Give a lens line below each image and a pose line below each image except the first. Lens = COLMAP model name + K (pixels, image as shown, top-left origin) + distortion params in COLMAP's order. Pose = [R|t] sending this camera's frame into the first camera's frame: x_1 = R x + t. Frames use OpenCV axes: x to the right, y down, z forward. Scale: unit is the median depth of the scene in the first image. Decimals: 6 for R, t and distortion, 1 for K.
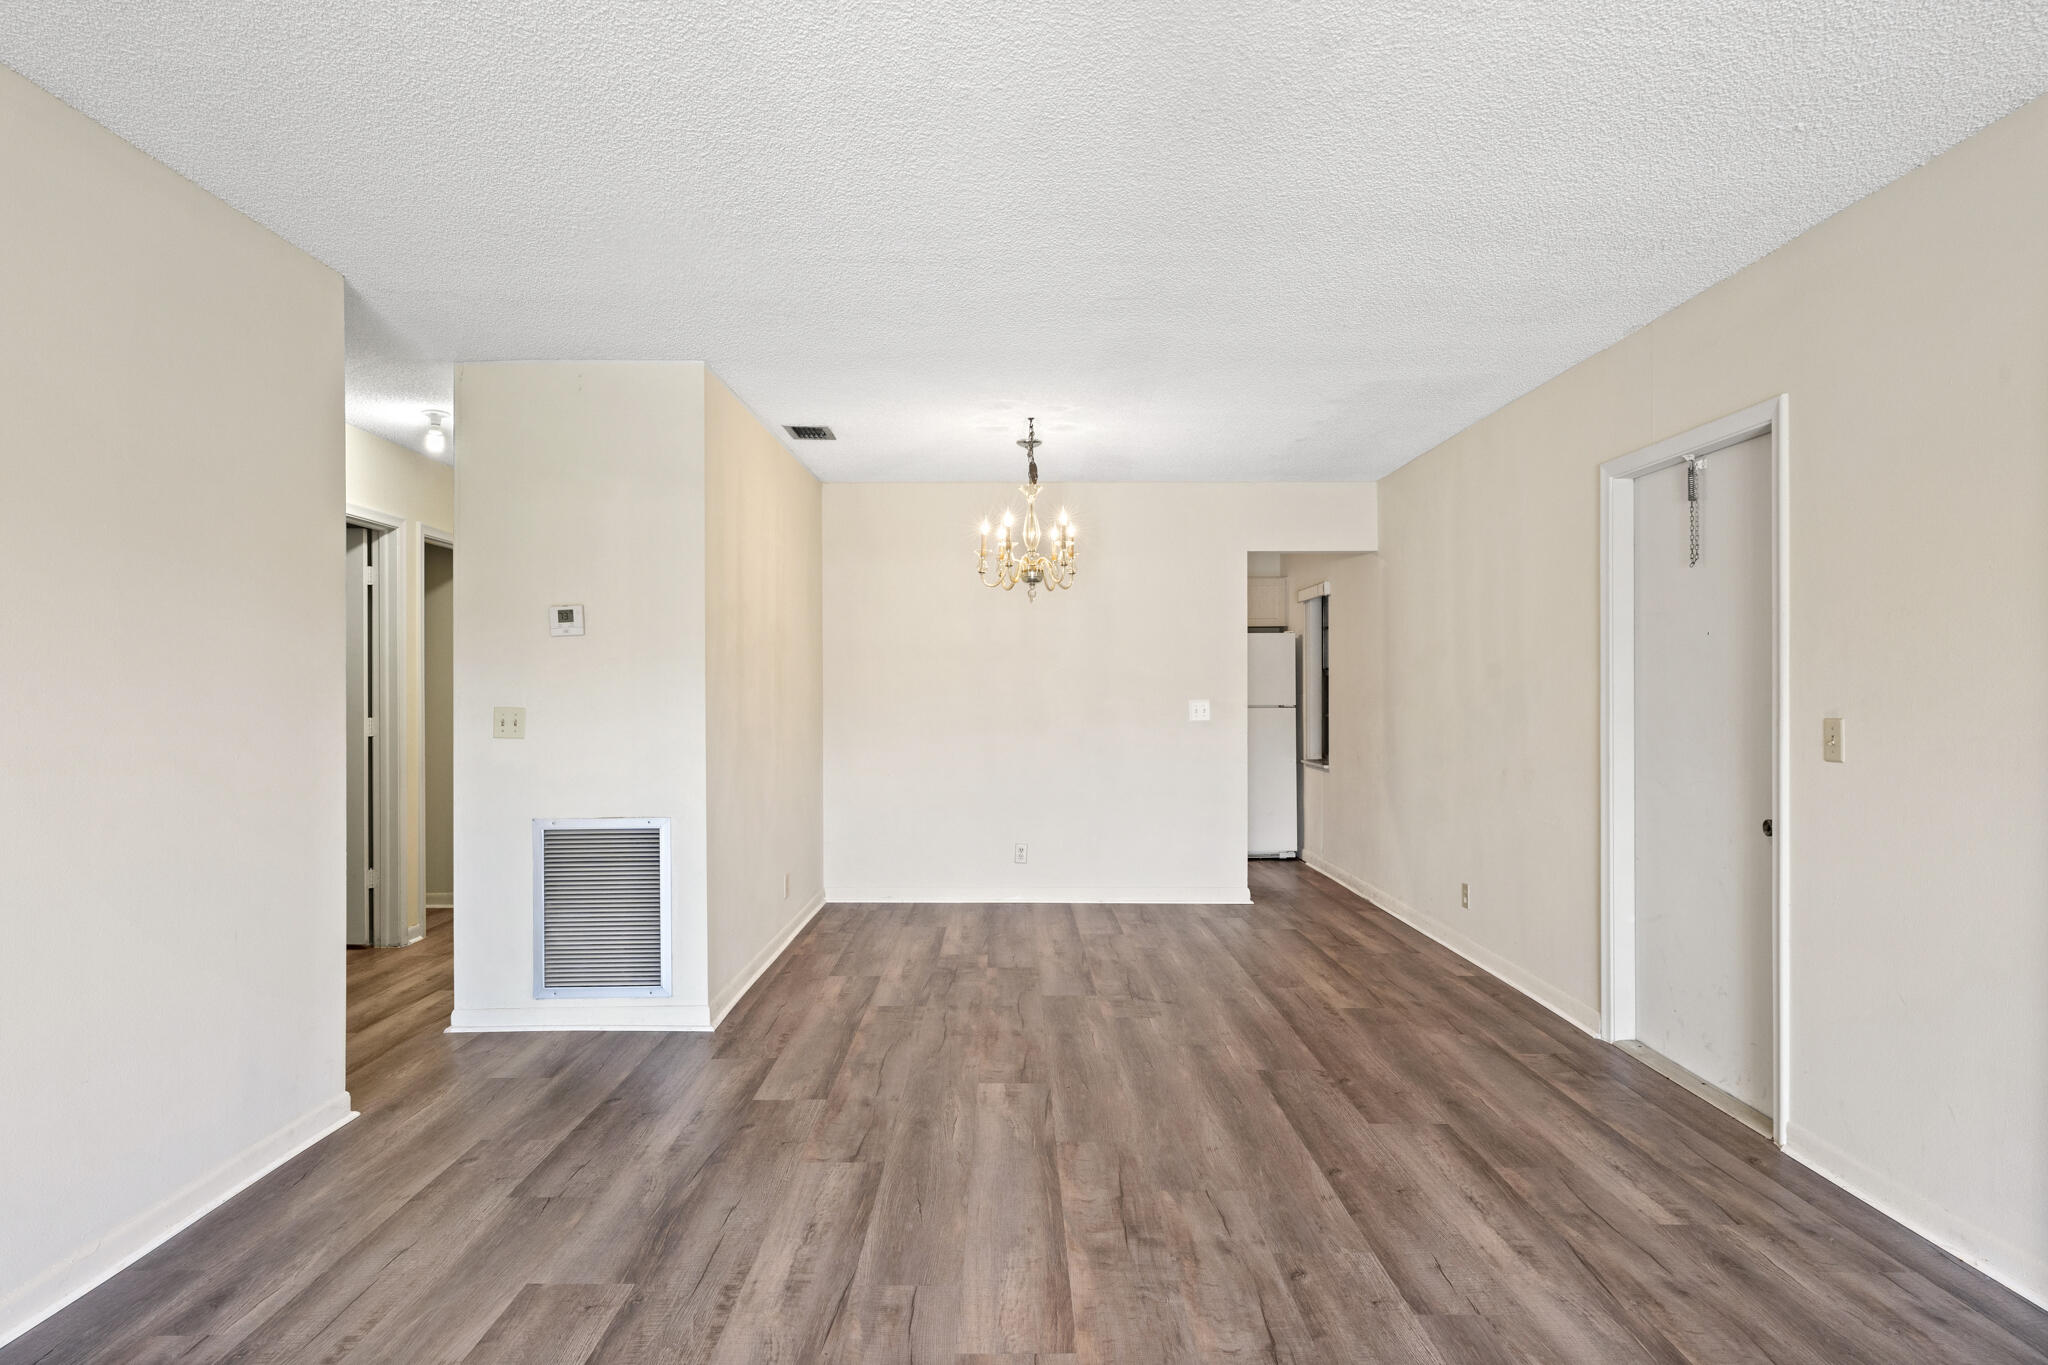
lens RADIAL K [[1177.4, 0, 1018.3], [0, 1177.4, 686.8], [0, 0, 1]] dist [-0.002156, -0.000507]
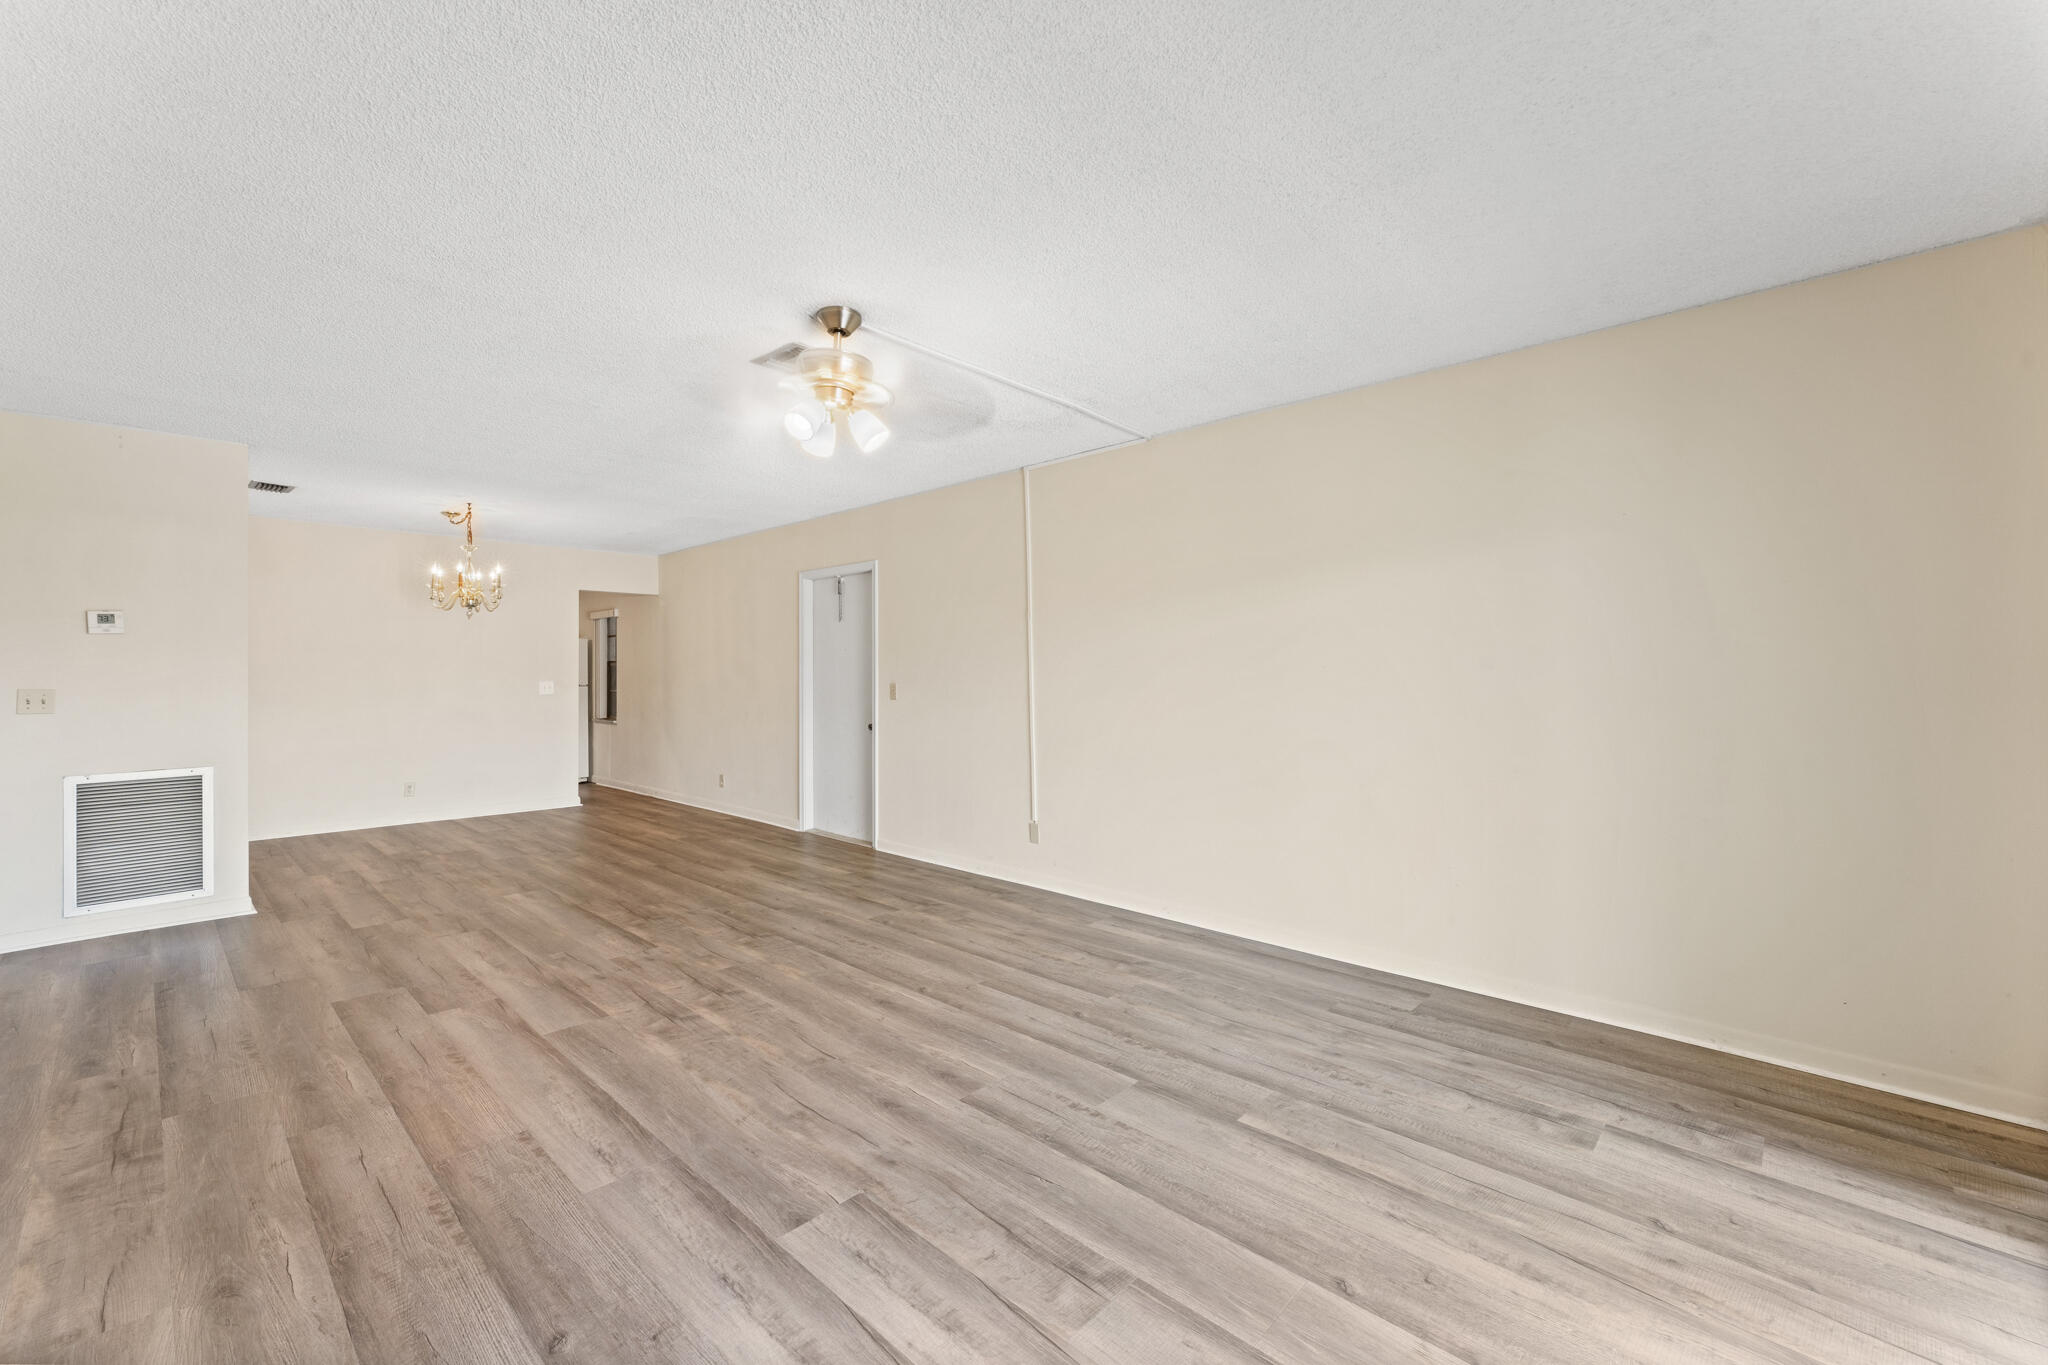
lens RADIAL K [[828.4, 0, 1008.0], [0, 828.4, 677.7], [0, 0, 1]] dist [0.002559, -0.000236]
pose [[0.694513, -0.005595, 0.719458, -0.390877], [0.001939, 0.999981, 0.005904, 0.001966], [-0.719478, -0.002705, 0.694510, -0.405175]]
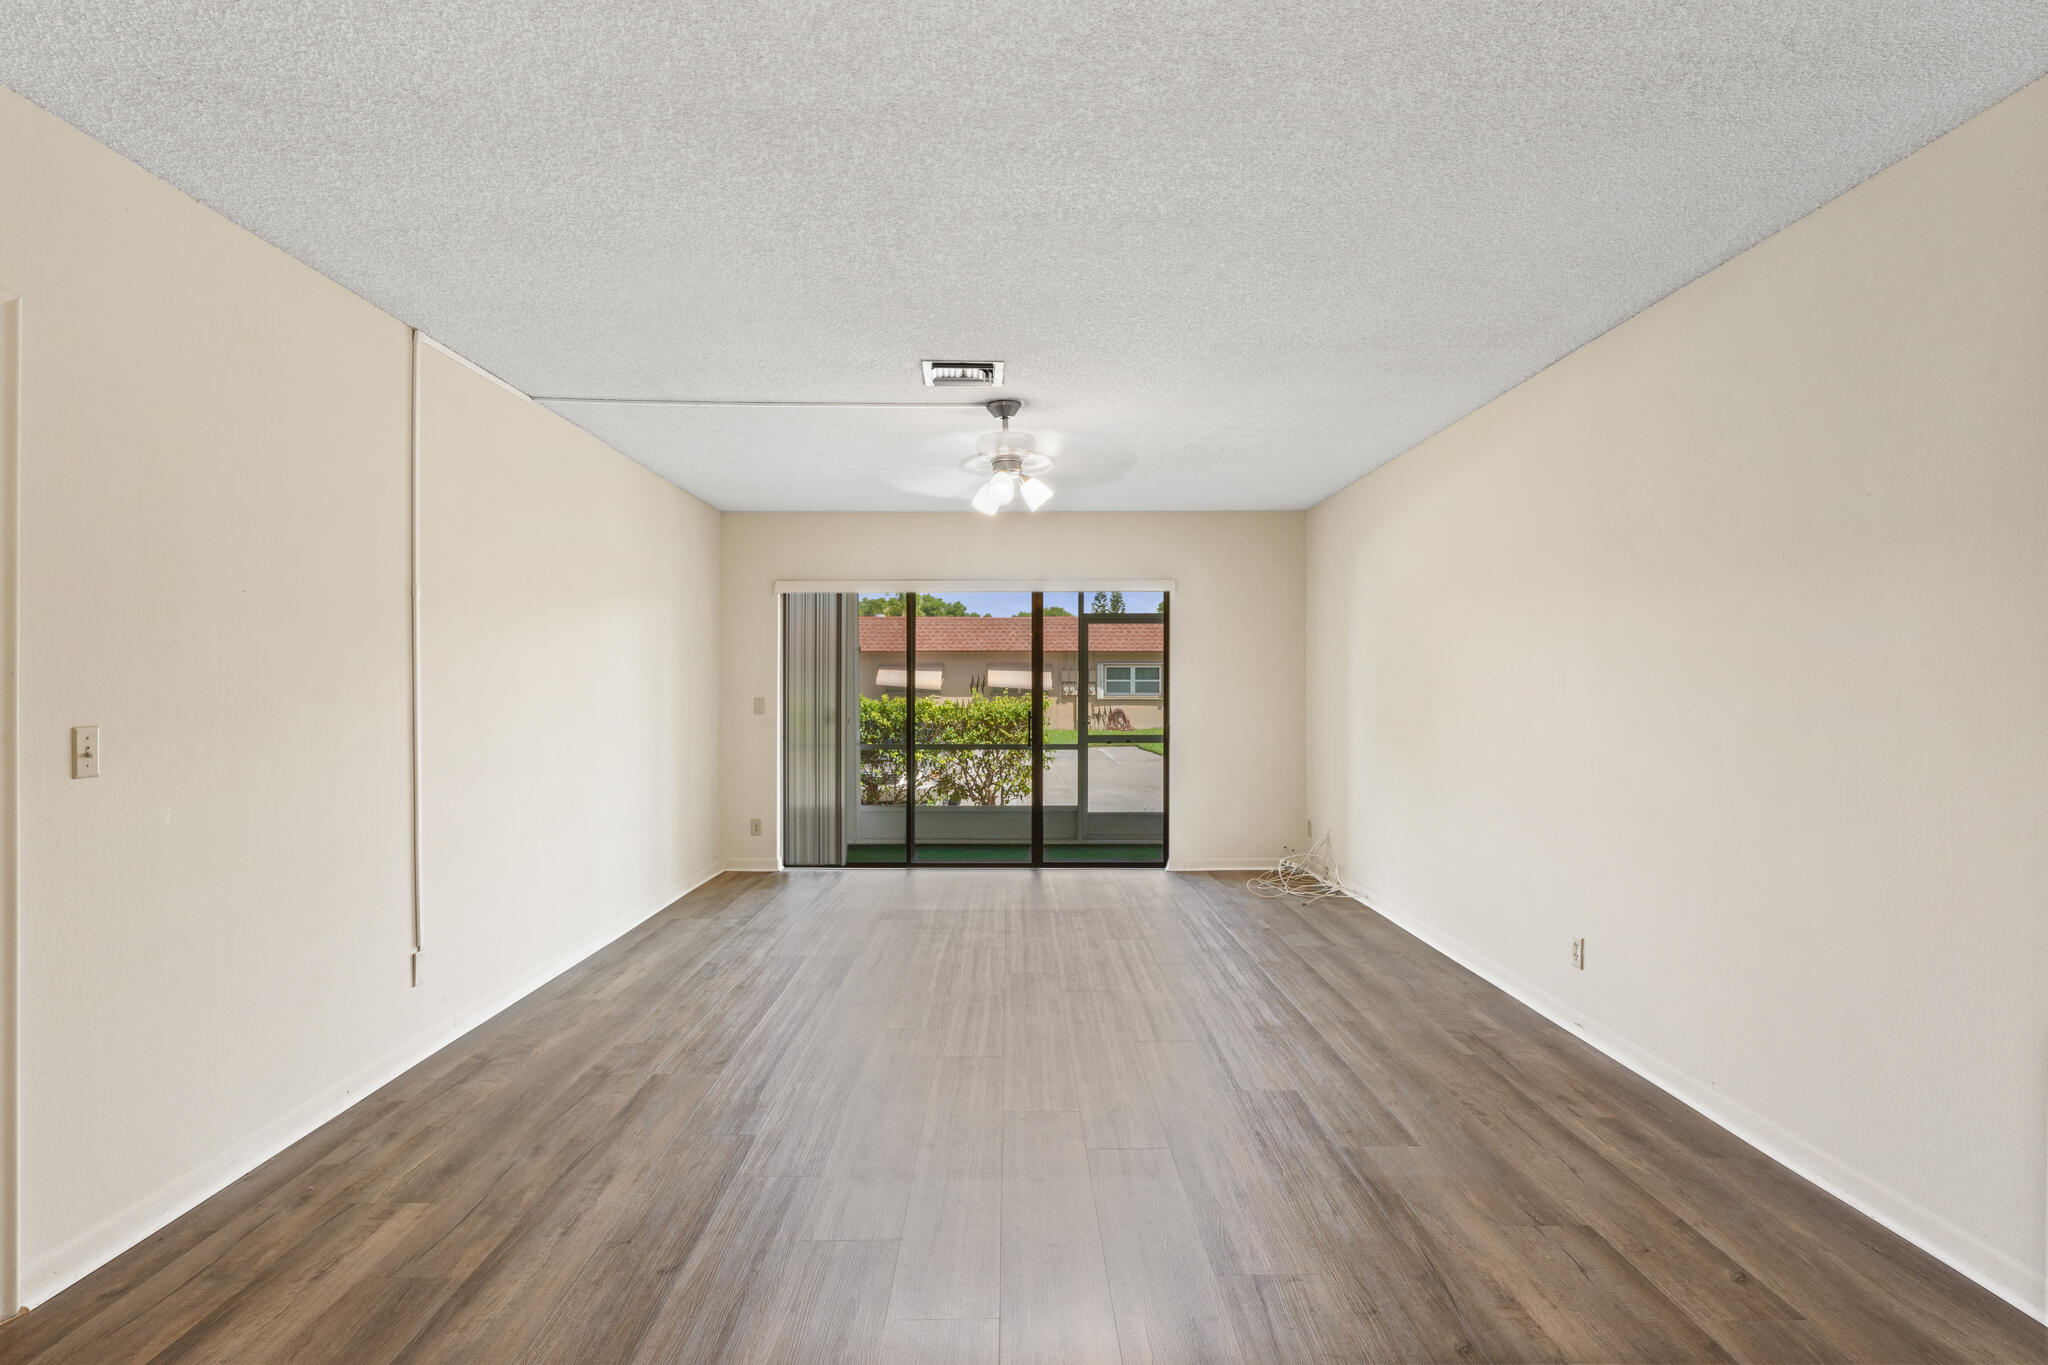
lens RADIAL K [[1081.5, 0, 1017.5], [0, 1081.5, 680.9], [0, 0, 1]] dist [0.007149, -0.004154]
pose [[-0.999992, 0.003752, -0.001583, 0.017405], [0.003761, 0.999975, -0.005960, 0.000818], [0.001560, -0.005966, -0.999981, 1.411003]]
